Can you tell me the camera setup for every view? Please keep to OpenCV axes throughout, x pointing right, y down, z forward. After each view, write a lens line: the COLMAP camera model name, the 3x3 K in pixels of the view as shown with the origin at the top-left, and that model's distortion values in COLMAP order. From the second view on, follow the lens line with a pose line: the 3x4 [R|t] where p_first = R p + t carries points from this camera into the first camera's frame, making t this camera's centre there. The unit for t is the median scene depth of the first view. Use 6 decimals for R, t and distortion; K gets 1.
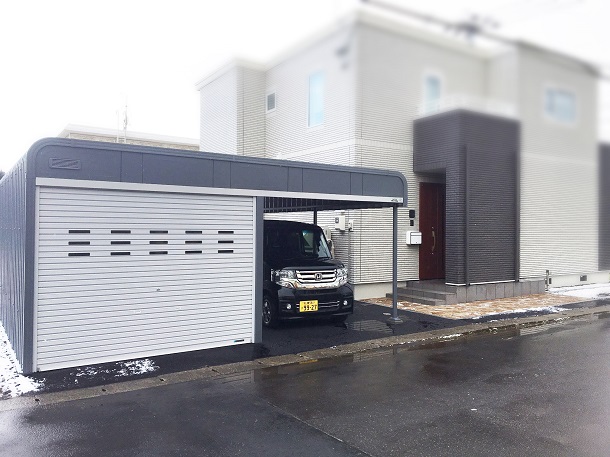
lens RADIAL K [[510.3, 0, 302.2], [0, 510.3, 229.5], [0, 0, 1]] dist [0.063180, -0.036028]
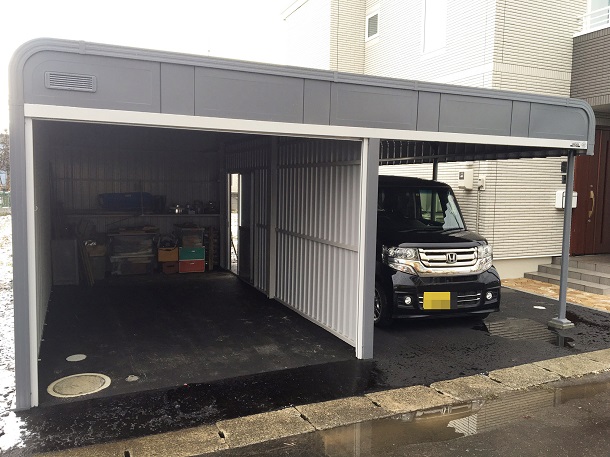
lens RADIAL K [[510.3, 0, 302.2], [0, 510.3, 232.7], [0, 0, 1]] dist [0.063180, -0.036028]
pose [[0.986510, 0.025024, -0.161776, -0.054328], [-0.009465, 0.995313, 0.096239, -0.006499], [0.163426, -0.093410, 0.982123, 0.282936]]
